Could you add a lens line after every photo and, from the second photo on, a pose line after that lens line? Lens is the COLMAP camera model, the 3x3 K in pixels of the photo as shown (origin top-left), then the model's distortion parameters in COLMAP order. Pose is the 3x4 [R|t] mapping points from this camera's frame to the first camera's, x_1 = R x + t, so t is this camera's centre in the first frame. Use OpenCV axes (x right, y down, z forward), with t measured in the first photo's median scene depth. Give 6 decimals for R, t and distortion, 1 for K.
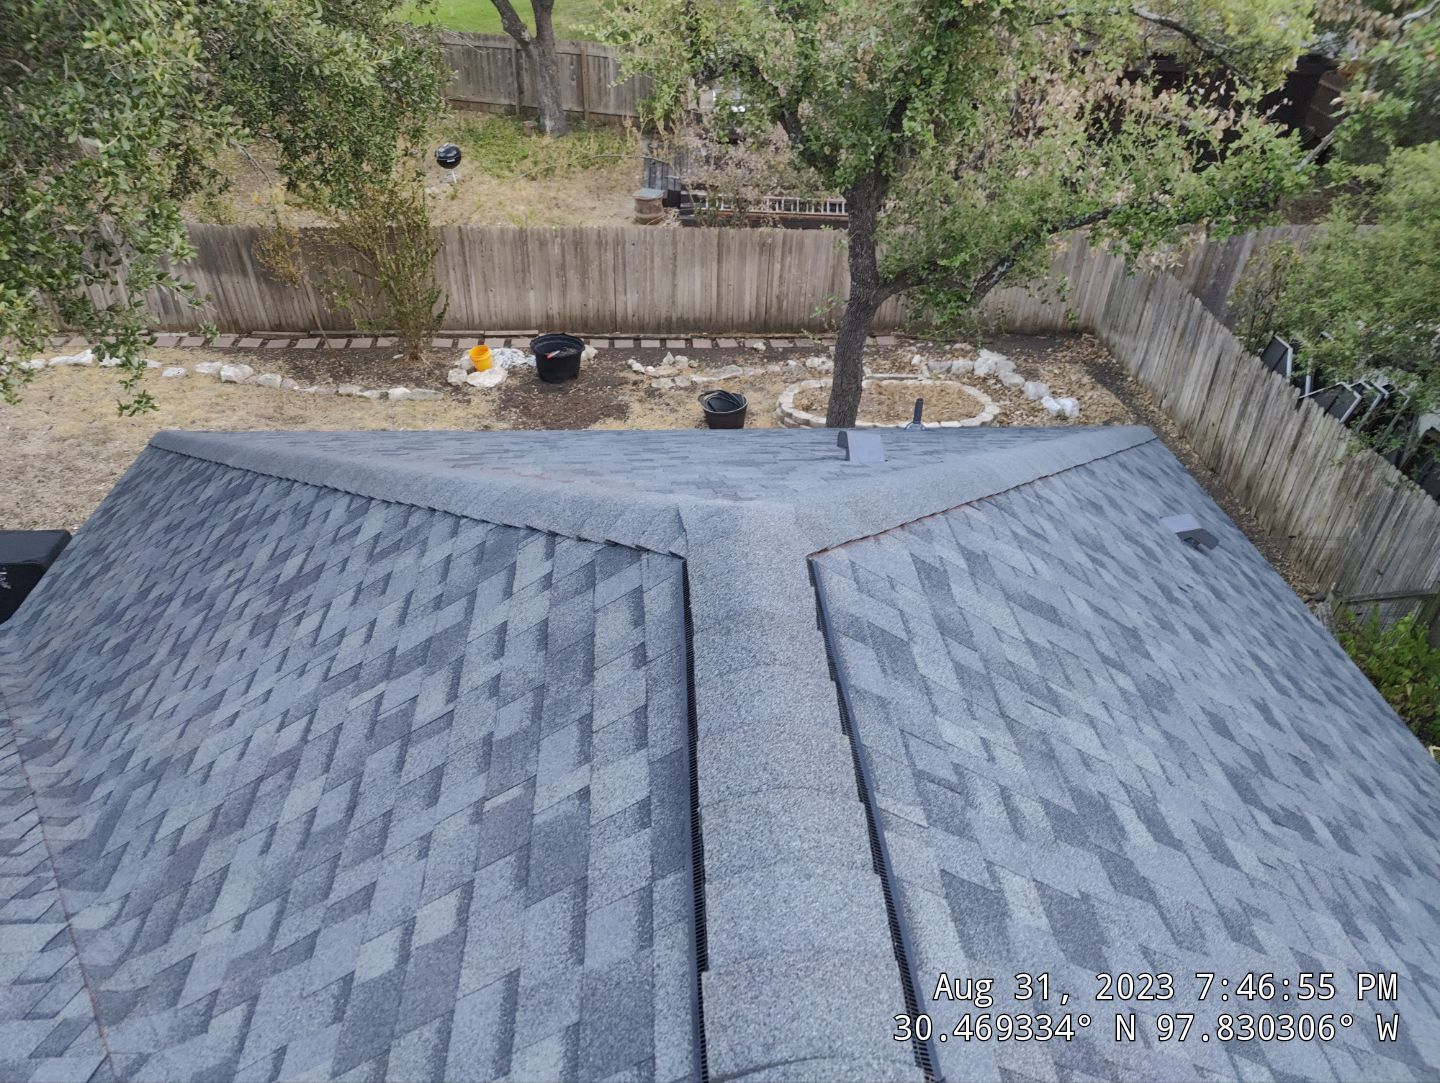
lens RADIAL K [[1007.6, 0, 725.4], [0, 1007.6, 548.8], [0, 0, 1]] dist [0.021816, -0.006349]
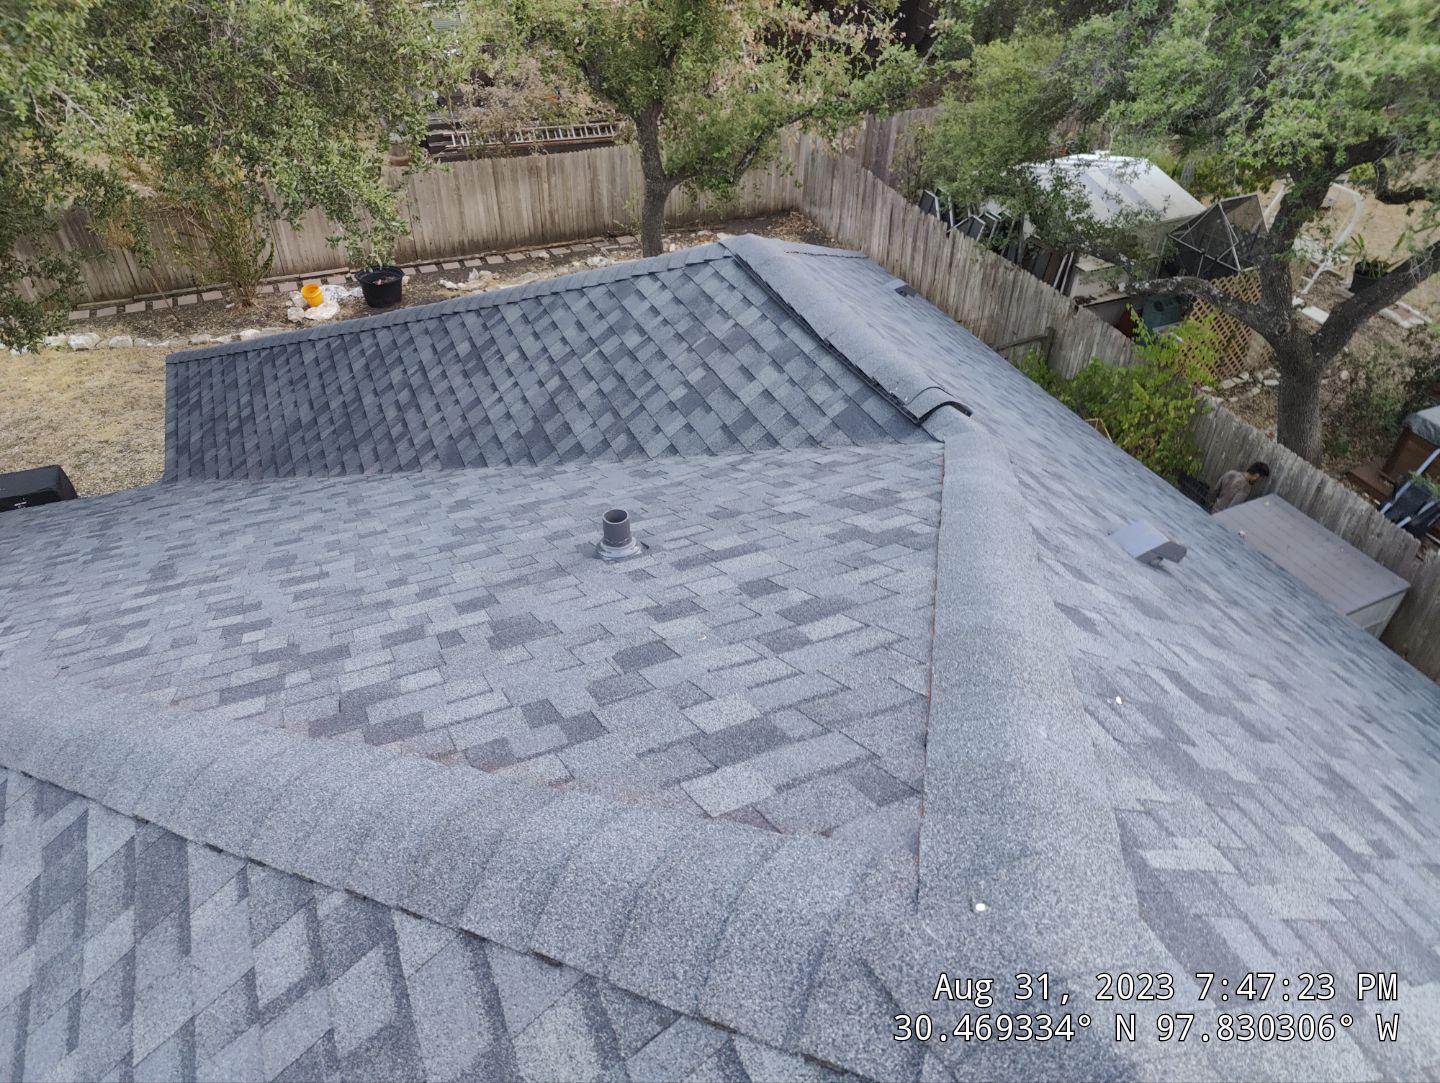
lens RADIAL K [[1020.9, 0, 727.9], [0, 1020.9, 536.7], [0, 0, 1]] dist [0.049902, -0.047475]
pose [[0.945407, -0.207786, 0.251059, -0.150624], [0.195887, 0.977996, 0.071779, 0.091615], [-0.260449, -0.018681, 0.965307, -0.270477]]
